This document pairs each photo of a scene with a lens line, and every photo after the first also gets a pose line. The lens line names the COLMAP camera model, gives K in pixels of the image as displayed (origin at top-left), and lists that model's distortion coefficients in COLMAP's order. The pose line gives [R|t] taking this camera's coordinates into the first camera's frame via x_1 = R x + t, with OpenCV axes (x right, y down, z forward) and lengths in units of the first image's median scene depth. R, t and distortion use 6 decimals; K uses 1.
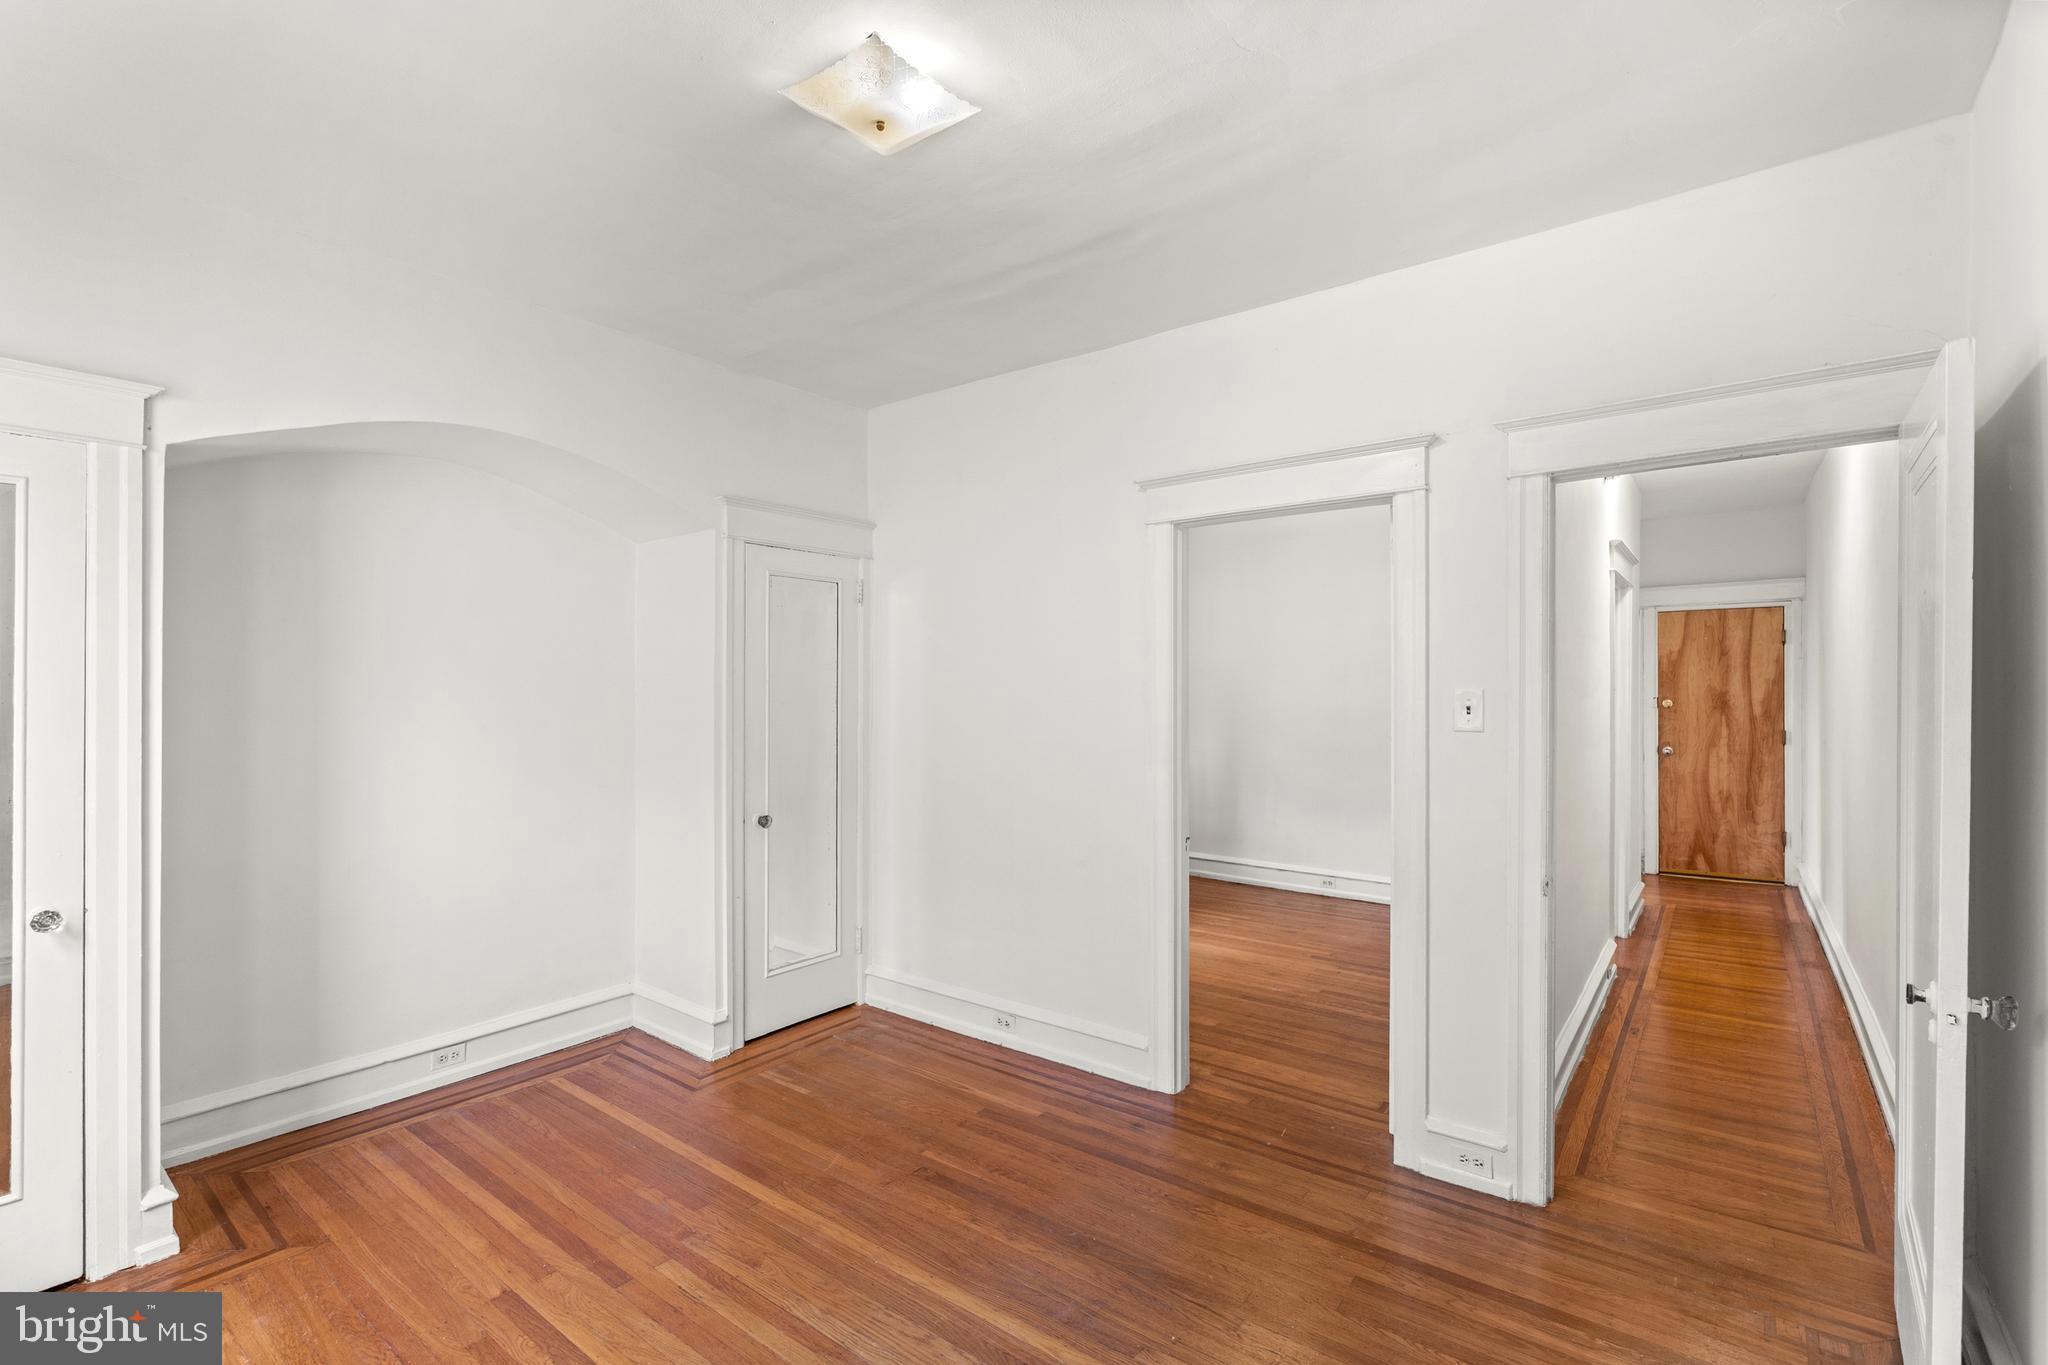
lens RADIAL K [[916.7, 0, 1023.3], [0, 916.7, 678.7], [0, 0, 1]] dist [-0.003555, 0.000259]
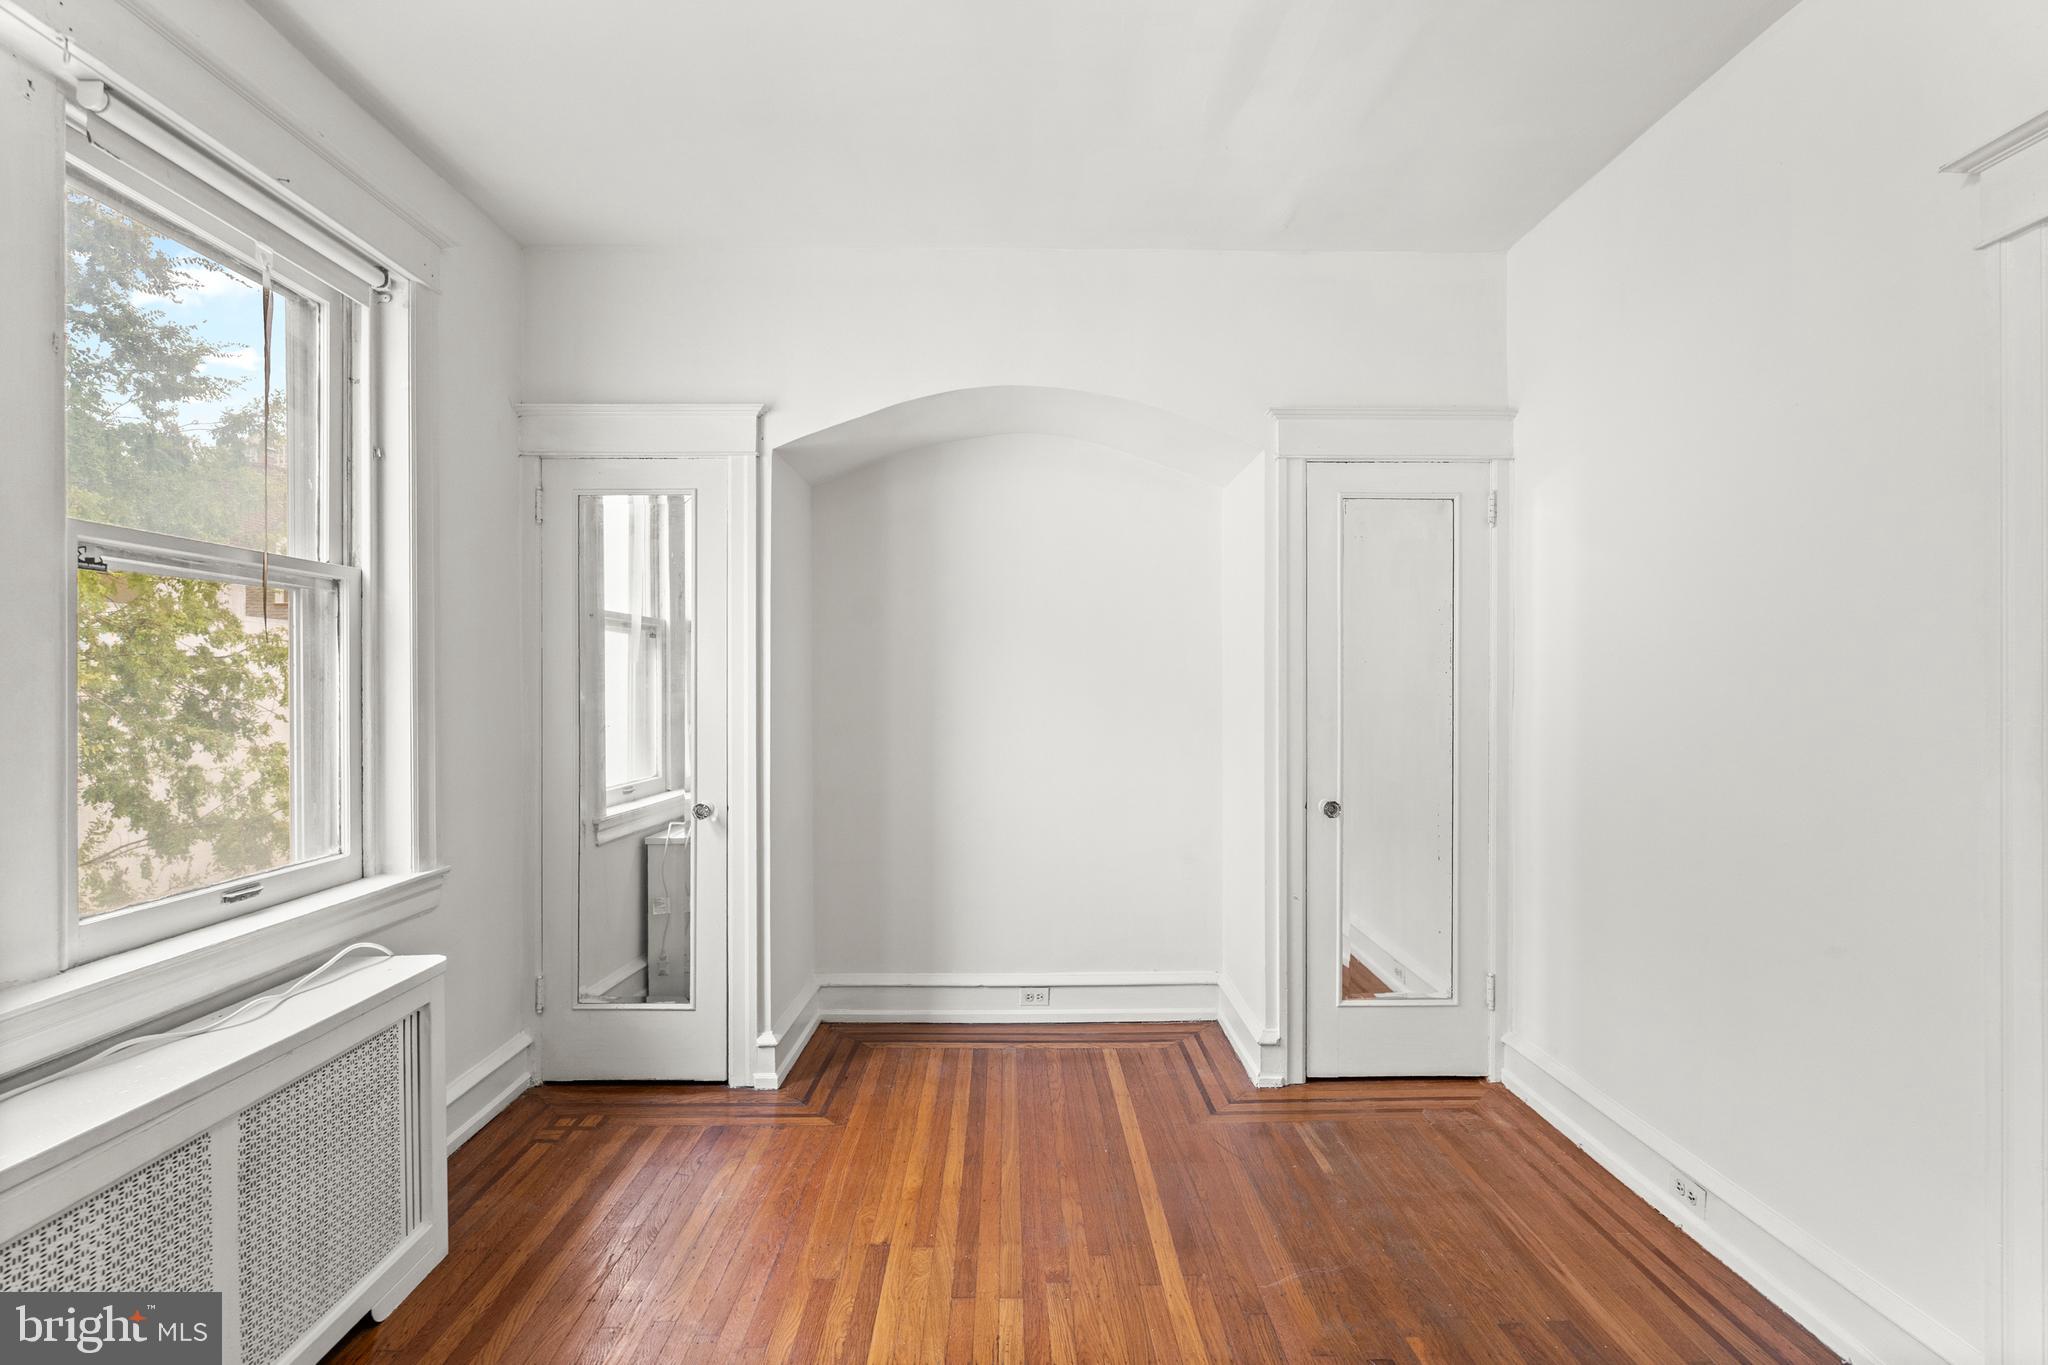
lens RADIAL K [[916.7, 0, 1023.3], [0, 916.7, 678.7], [0, 0, 1]] dist [-0.003555, 0.000259]
pose [[0.624933, -0.002504, -0.780674, 0.201846], [0.008513, 0.999957, 0.003607, 0.044636], [0.780632, -0.008900, 0.624928, 0.351803]]
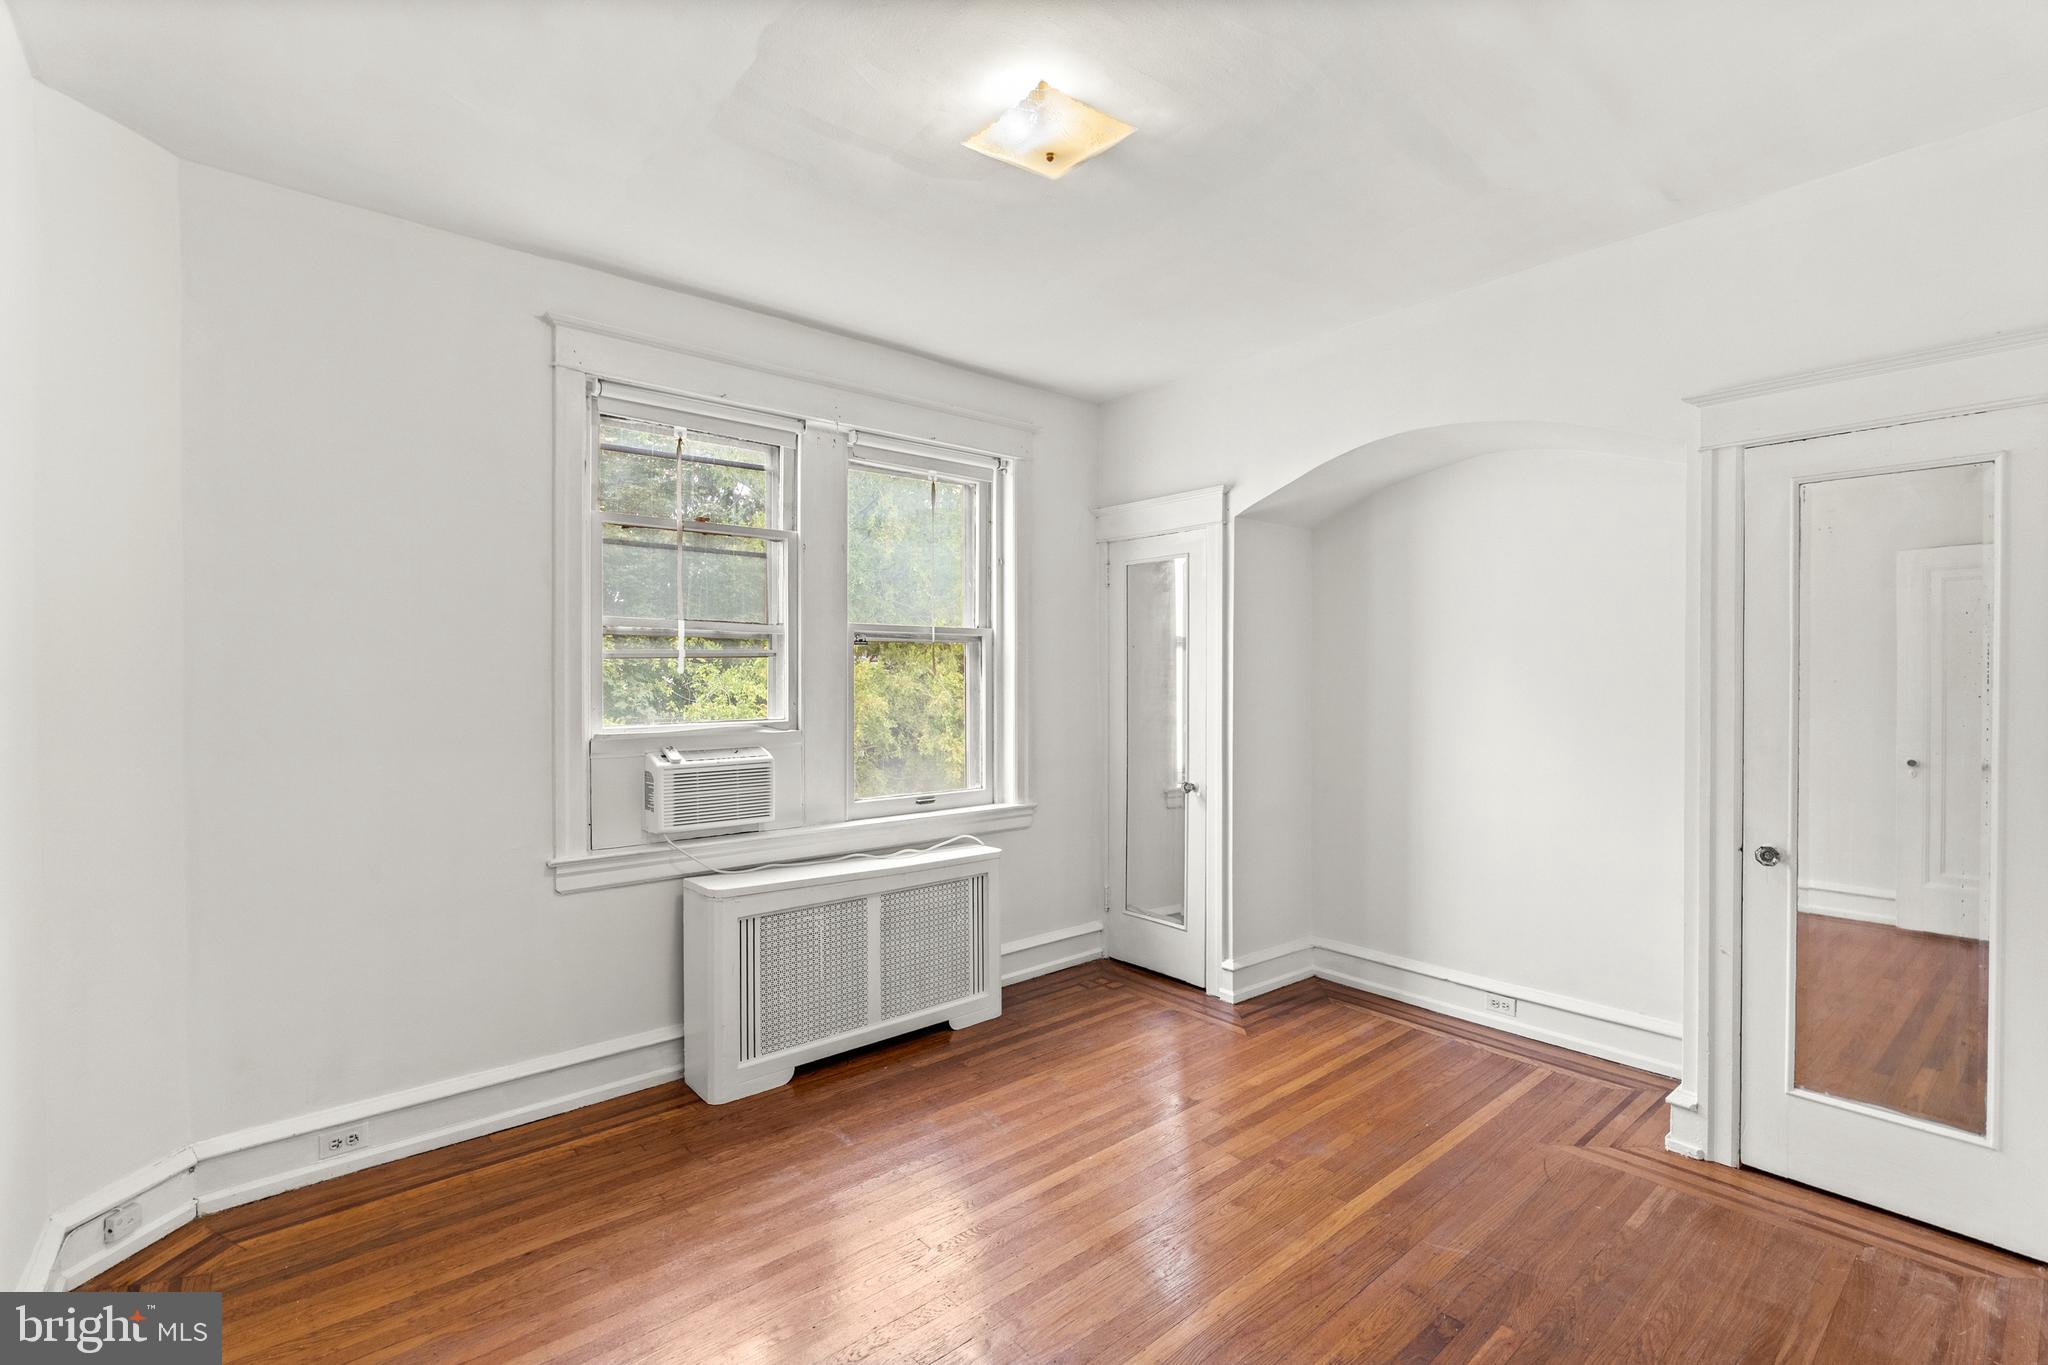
lens RADIAL K [[916.7, 0, 1023.3], [0, 916.7, 678.7], [0, 0, 1]] dist [-0.003555, 0.000259]
pose [[-0.202752, 0.004404, -0.979220, 0.572366], [0.010004, 0.999947, 0.002426, 0.022224], [0.979179, -0.009304, -0.202786, 0.711321]]
